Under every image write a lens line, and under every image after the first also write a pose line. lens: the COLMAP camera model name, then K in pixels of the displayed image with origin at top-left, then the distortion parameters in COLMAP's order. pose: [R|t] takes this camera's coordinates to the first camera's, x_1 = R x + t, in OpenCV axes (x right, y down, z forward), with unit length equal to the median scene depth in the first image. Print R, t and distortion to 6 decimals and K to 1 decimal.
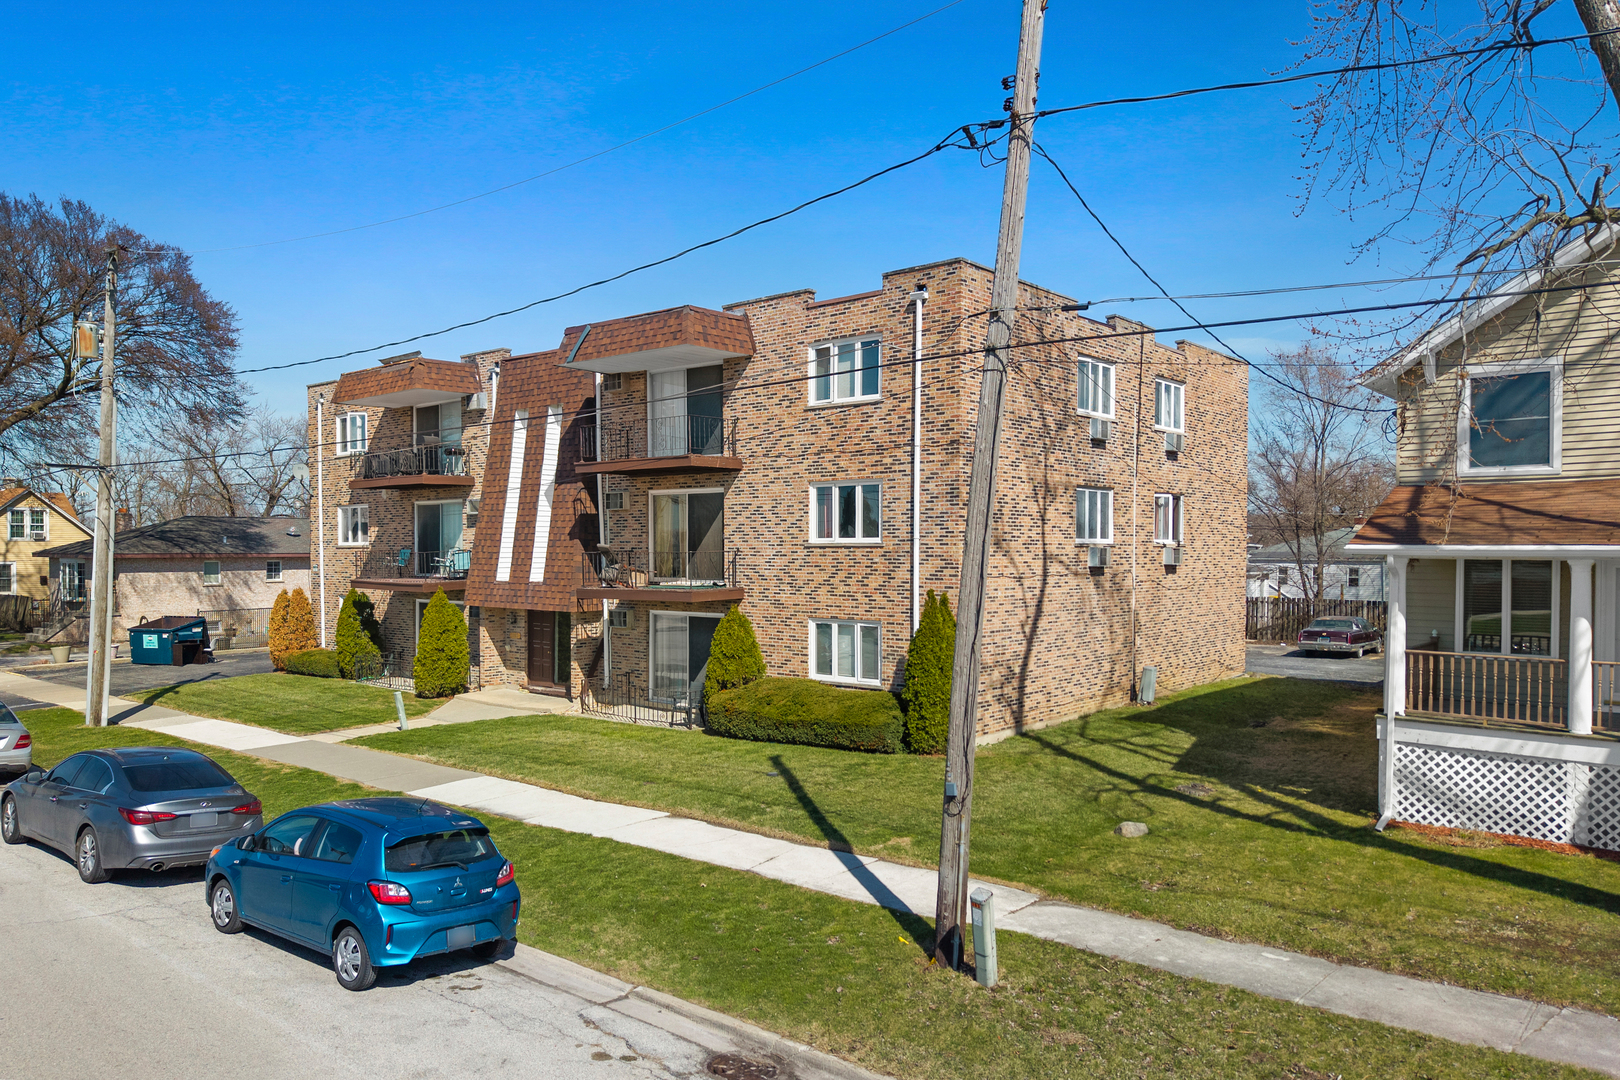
lens RADIAL K [[1138.6, 0, 815.1], [0, 1138.6, 565.8], [0, 0, 1]] dist [0.092196, -0.000164]
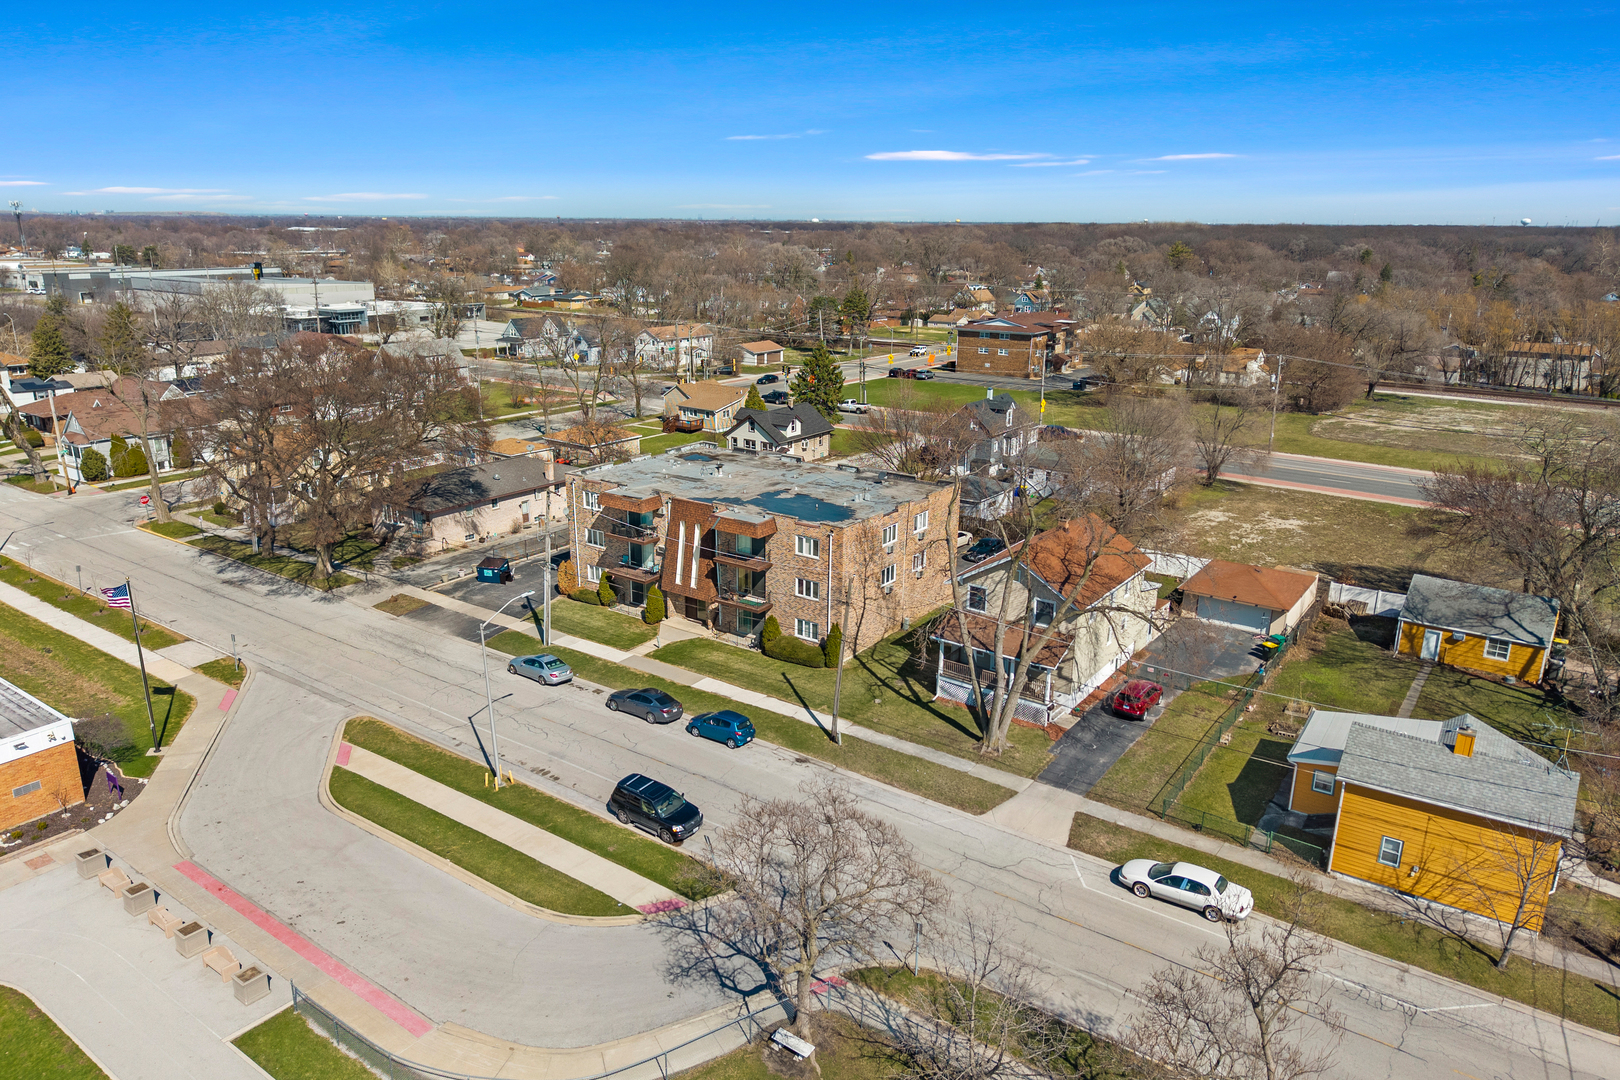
lens RADIAL K [[1121.8, 0, 810.0], [0, 1121.8, 540.0], [0, 0, 1]] dist [0.004708, 0.000452]
pose [[0.998371, -0.009299, 0.056295, -0.134704], [-0.005342, 0.967062, 0.254485, -0.933942], [-0.056807, -0.254371, 0.965437, -1.888483]]
